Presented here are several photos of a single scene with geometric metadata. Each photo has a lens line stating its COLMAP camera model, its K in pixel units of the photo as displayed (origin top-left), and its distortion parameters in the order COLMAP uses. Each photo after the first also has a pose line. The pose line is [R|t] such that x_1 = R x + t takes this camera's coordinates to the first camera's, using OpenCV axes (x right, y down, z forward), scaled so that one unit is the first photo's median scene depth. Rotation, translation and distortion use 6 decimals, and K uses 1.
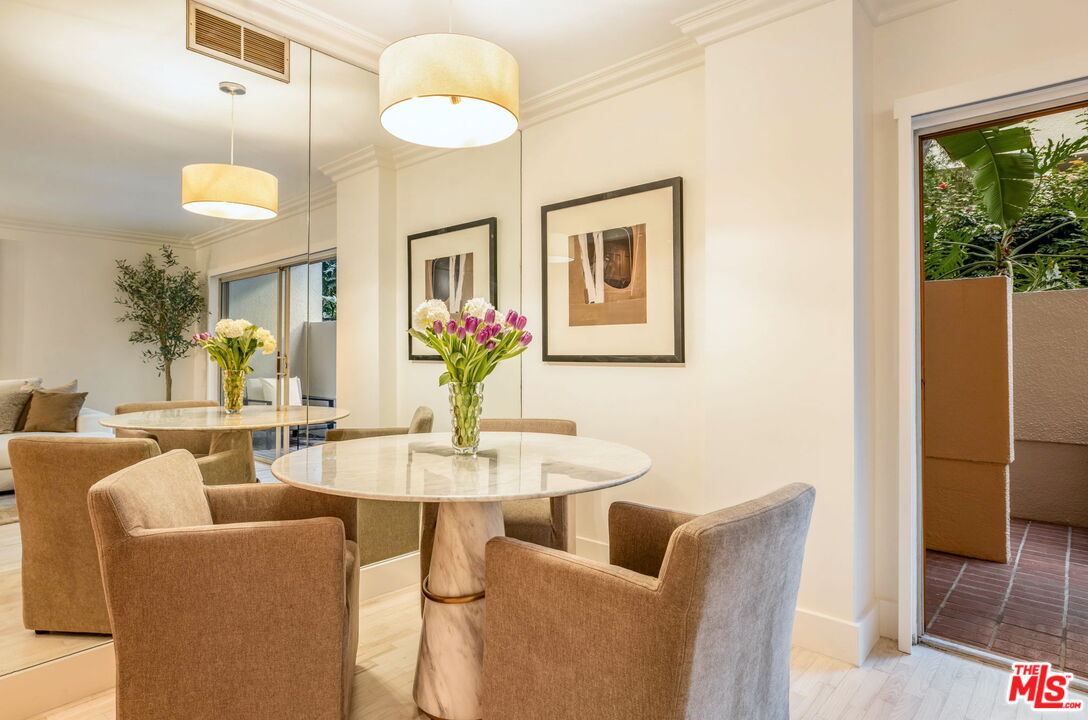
lens RADIAL K [[601.1, 0, 544.9], [0, 601.1, 356.6], [0, 0, 1]] dist [-0.040388, 0.000193]
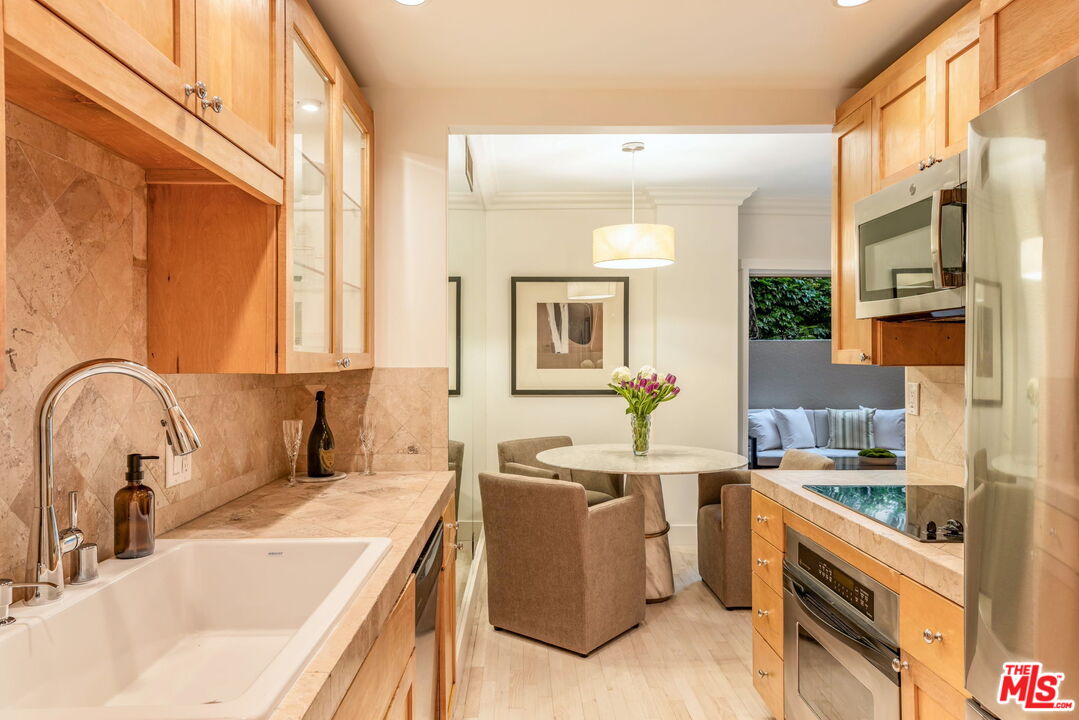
lens RADIAL K [[736.9, 0, 542.0], [0, 736.9, 358.4], [0, 0, 1]] dist [0.006090, 0.000191]
pose [[0.738234, -0.001310, 0.674543, -1.179892], [0.002308, 0.999997, -0.000584, -0.079473], [-0.674540, 0.001989, 0.738235, -0.267232]]
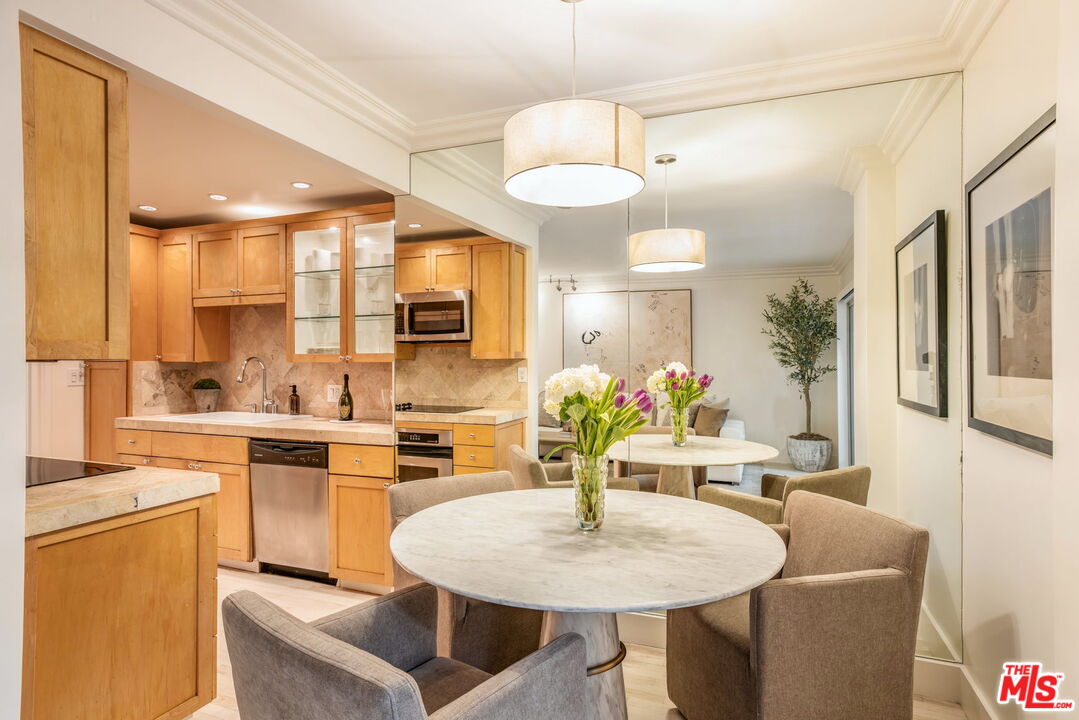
lens RADIAL K [[599.1, 0, 537.5], [0, 599.1, 360.0], [0, 0, 1]] dist [0.001031, 0.000078]
pose [[0.350394, -0.001930, -0.936601, 0.491419], [-0.009166, 0.999943, -0.005489, -0.064048], [0.936558, 0.010508, 0.350356, 0.395416]]
